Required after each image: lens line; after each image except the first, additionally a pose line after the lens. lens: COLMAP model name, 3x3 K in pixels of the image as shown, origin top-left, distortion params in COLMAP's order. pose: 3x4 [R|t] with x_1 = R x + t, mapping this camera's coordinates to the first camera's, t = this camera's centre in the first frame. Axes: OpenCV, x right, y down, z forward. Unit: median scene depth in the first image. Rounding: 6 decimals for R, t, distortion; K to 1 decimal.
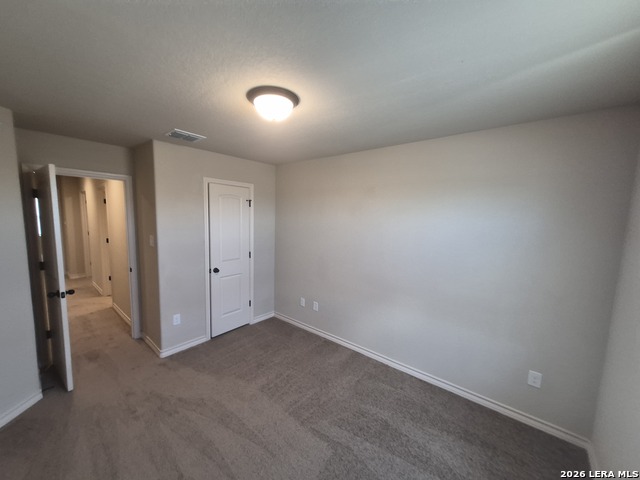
lens RADIAL K [[250.7, 0, 320.4], [0, 250.7, 240.0], [0, 0, 1]] dist [0.003732, -0.000148]
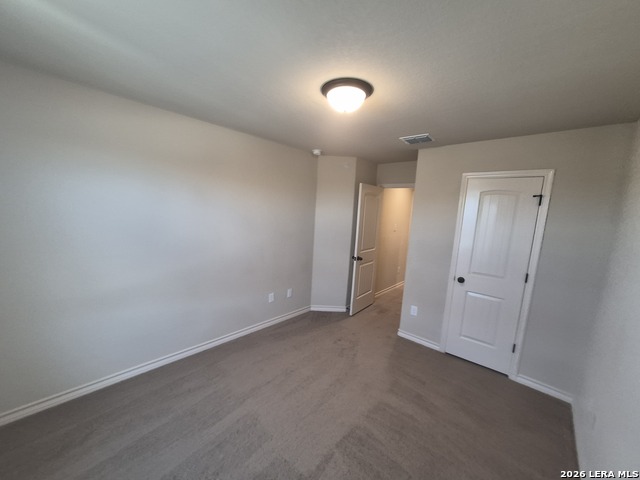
lens RADIAL K [[250.7, 0, 320.2], [0, 250.7, 243.6], [0, 0, 1]] dist [0.003732, -0.000148]
pose [[-0.031798, 0.101677, -0.994309, 0.458490], [-0.157345, 0.981899, 0.105439, -0.017338], [0.987032, 0.159802, -0.015224, 0.535188]]
